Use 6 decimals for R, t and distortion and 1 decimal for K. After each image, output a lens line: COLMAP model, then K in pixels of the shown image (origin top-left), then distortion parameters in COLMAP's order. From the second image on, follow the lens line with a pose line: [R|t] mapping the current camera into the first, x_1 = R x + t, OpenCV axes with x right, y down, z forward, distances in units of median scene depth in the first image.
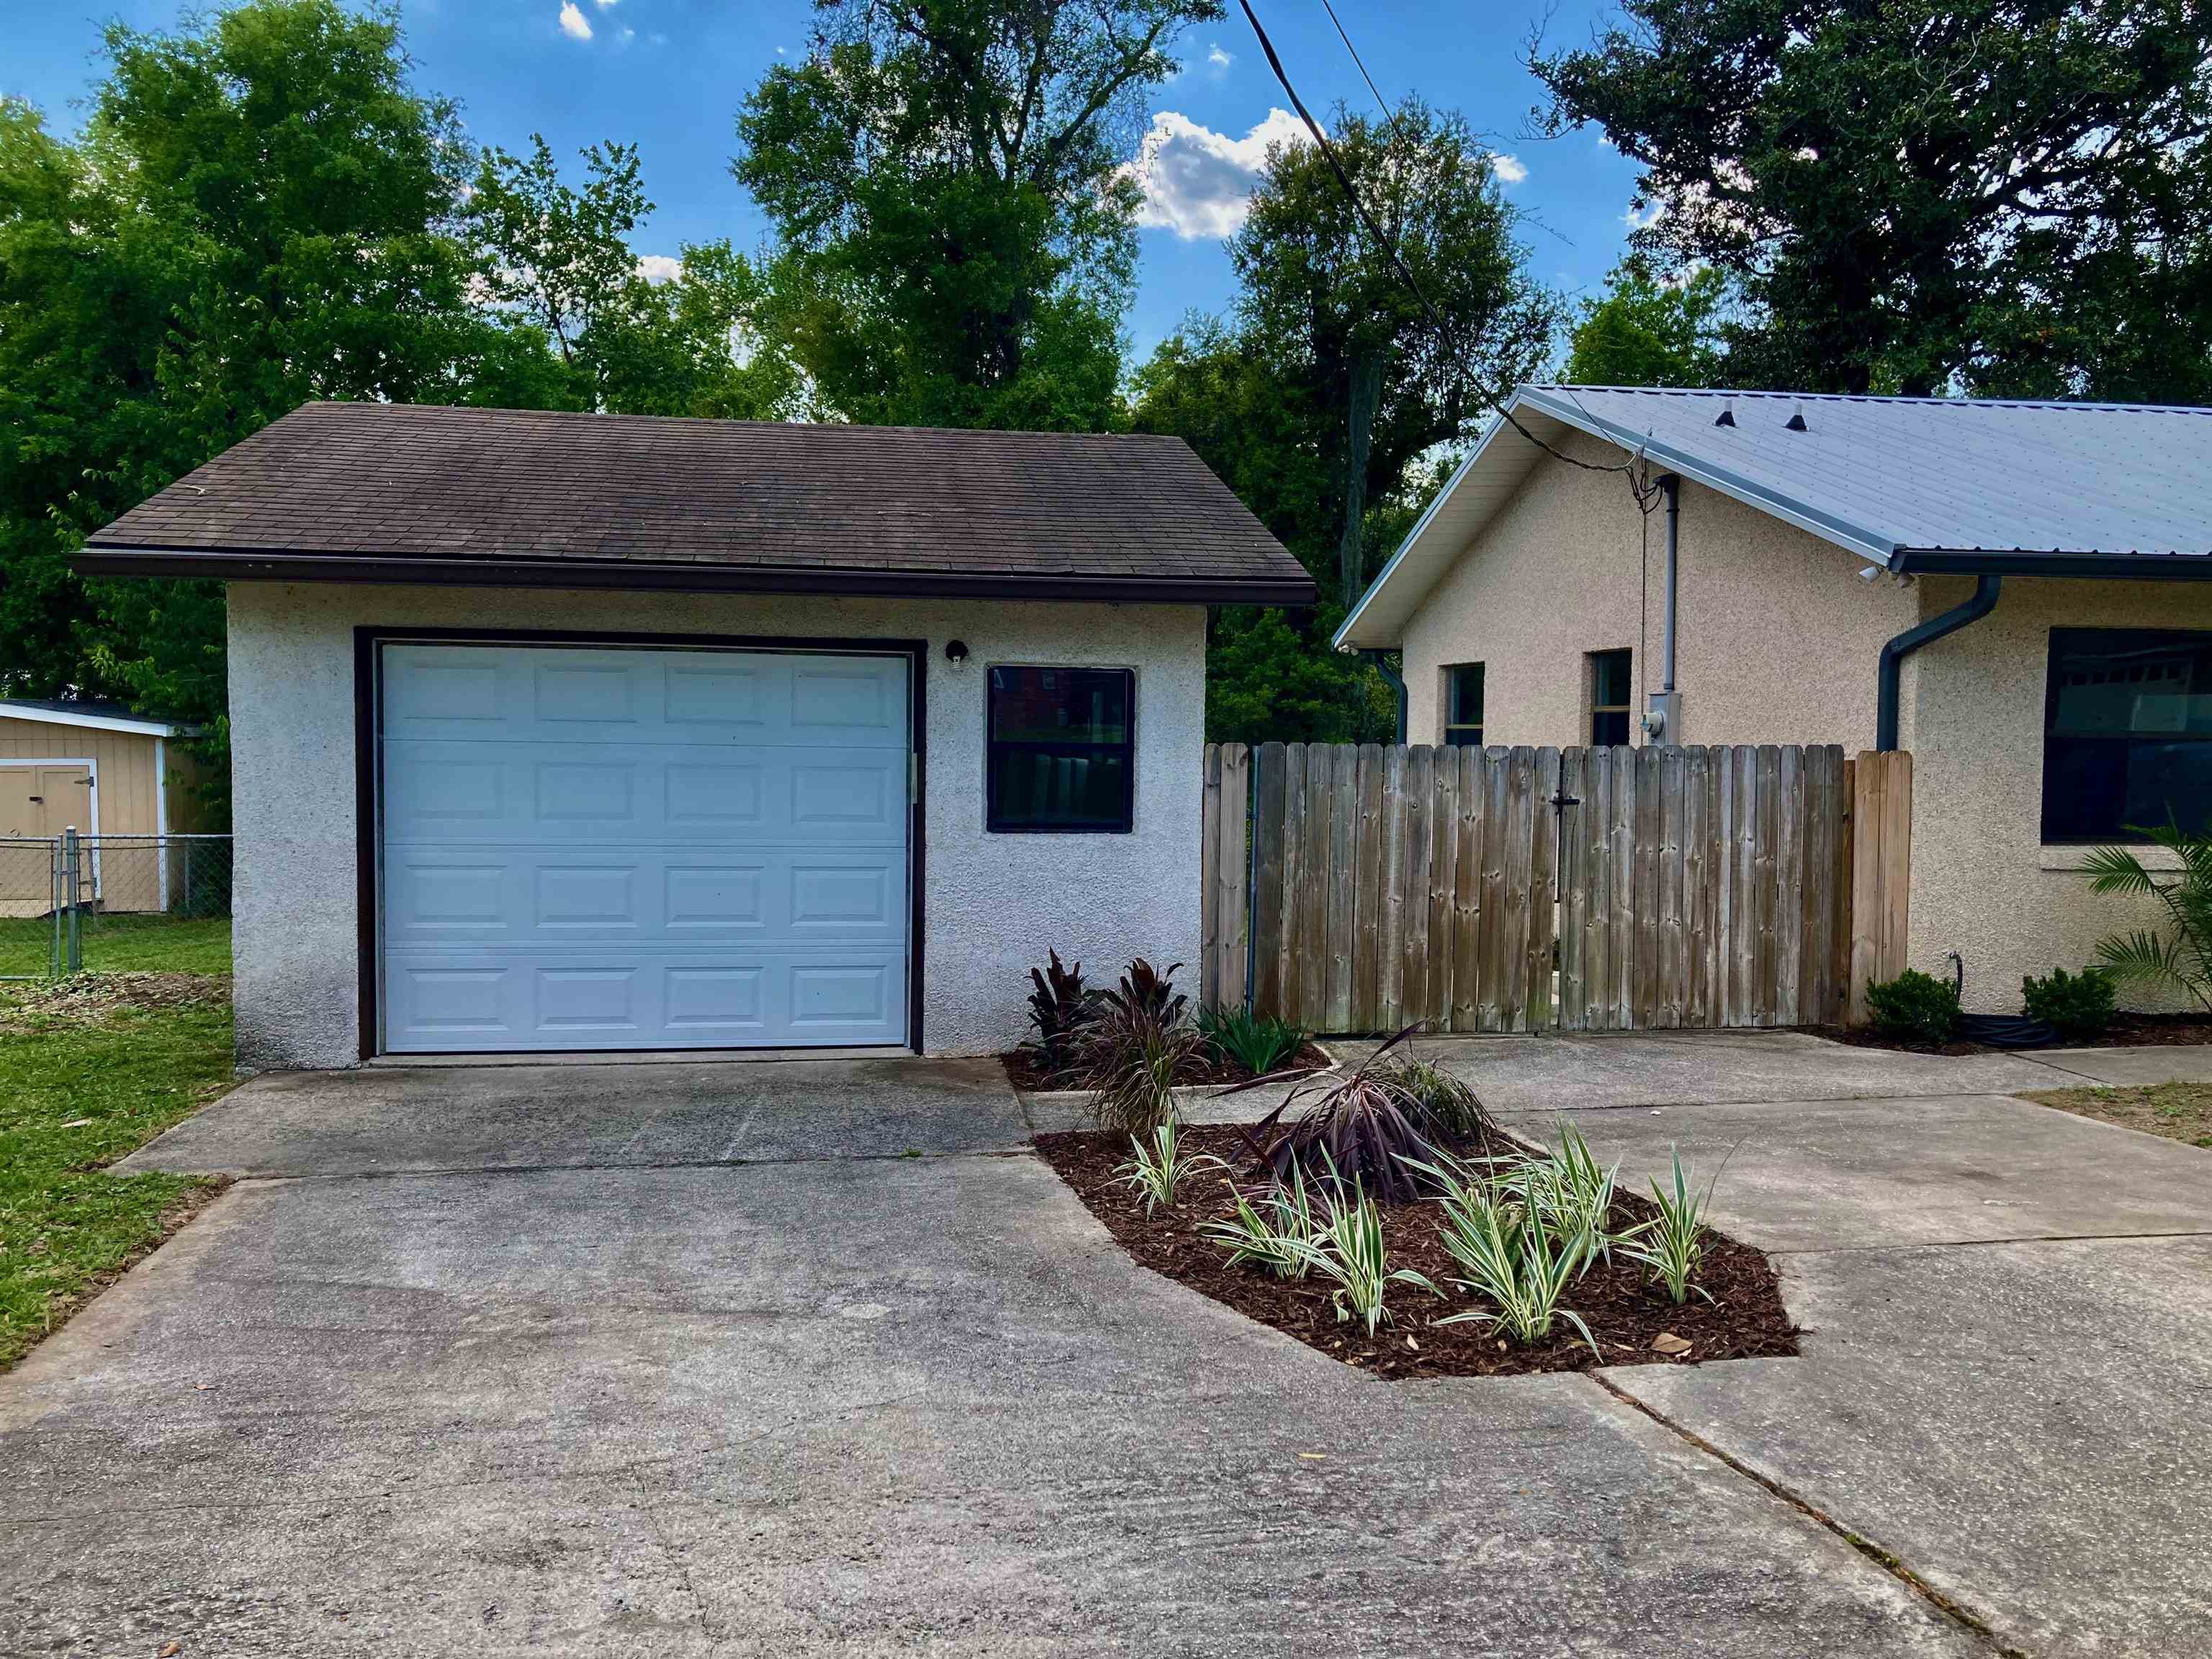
lens RADIAL K [[1827.1, 0, 1116.3], [0, 1827.1, 804.7], [0, 0, 1]] dist [0.056553, -0.055030]
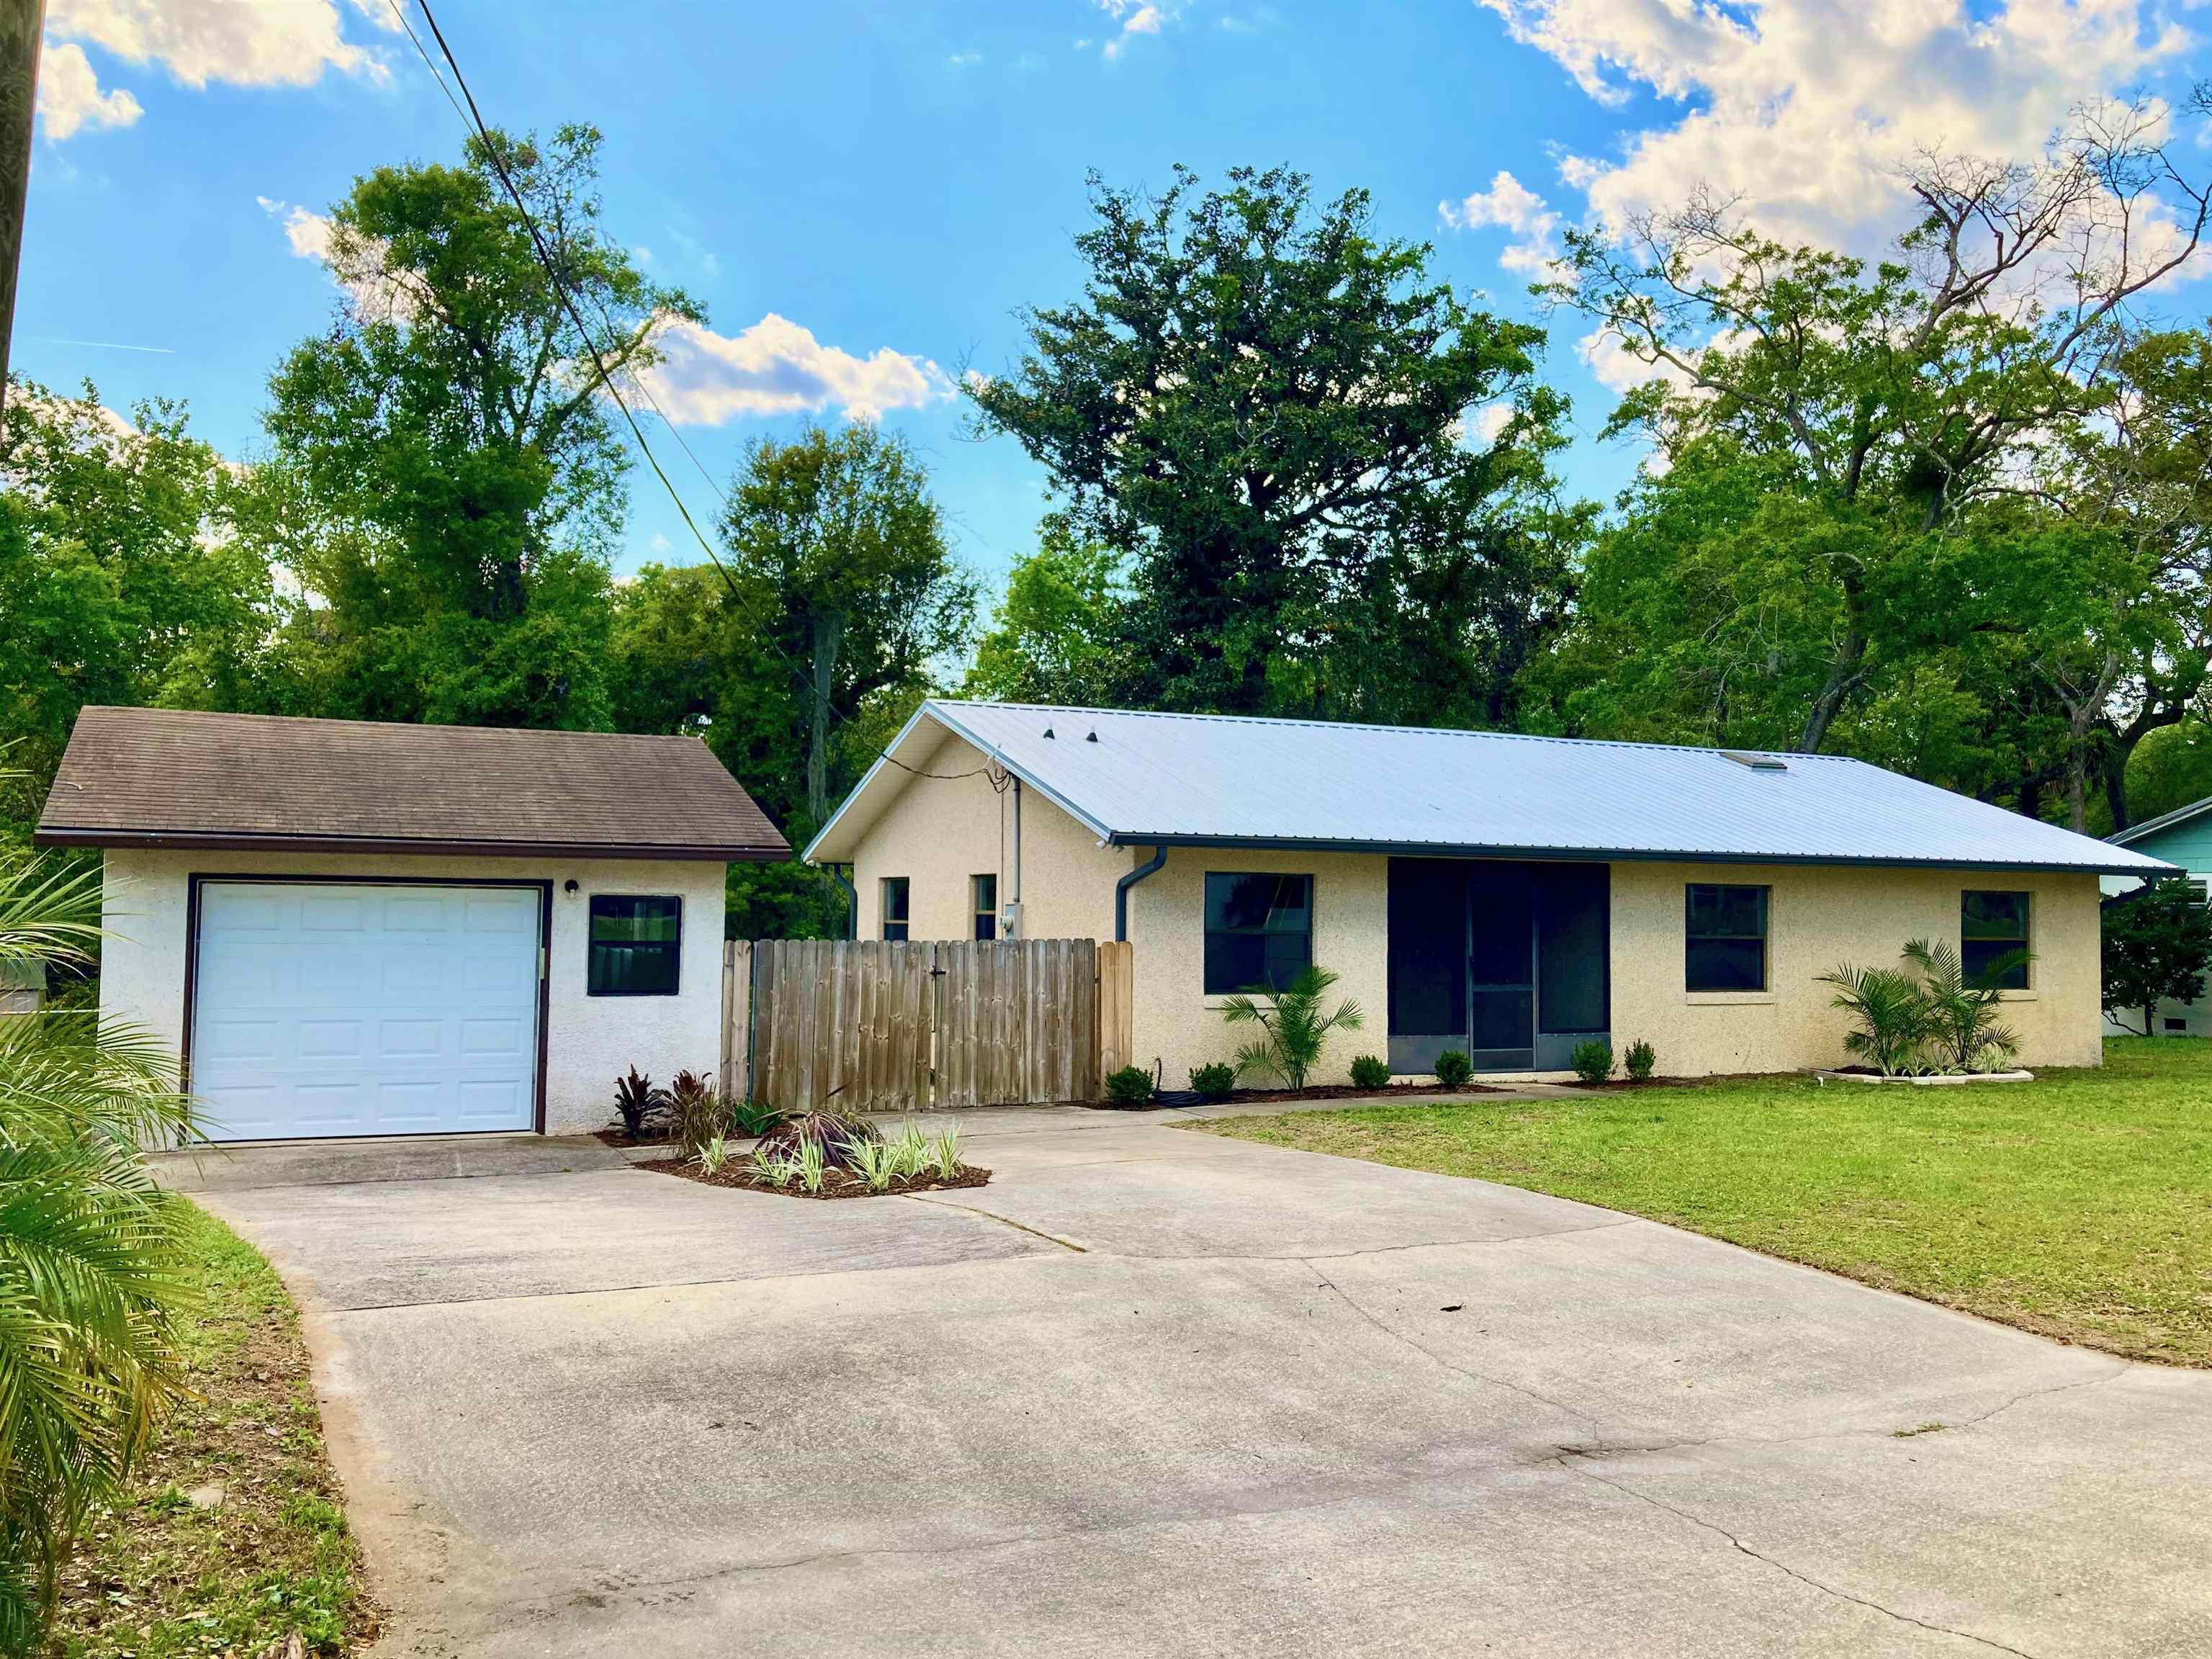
lens RADIAL K [[1827.1, 0, 1113.6], [0, 1827.1, 819.0], [0, 0, 1]] dist [0.056553, -0.055030]
pose [[0.959163, 0.012876, 0.282560, -0.063096], [0.012877, 0.995940, -0.089096, 0.007166], [-0.282560, 0.089096, 0.955103, -0.528115]]
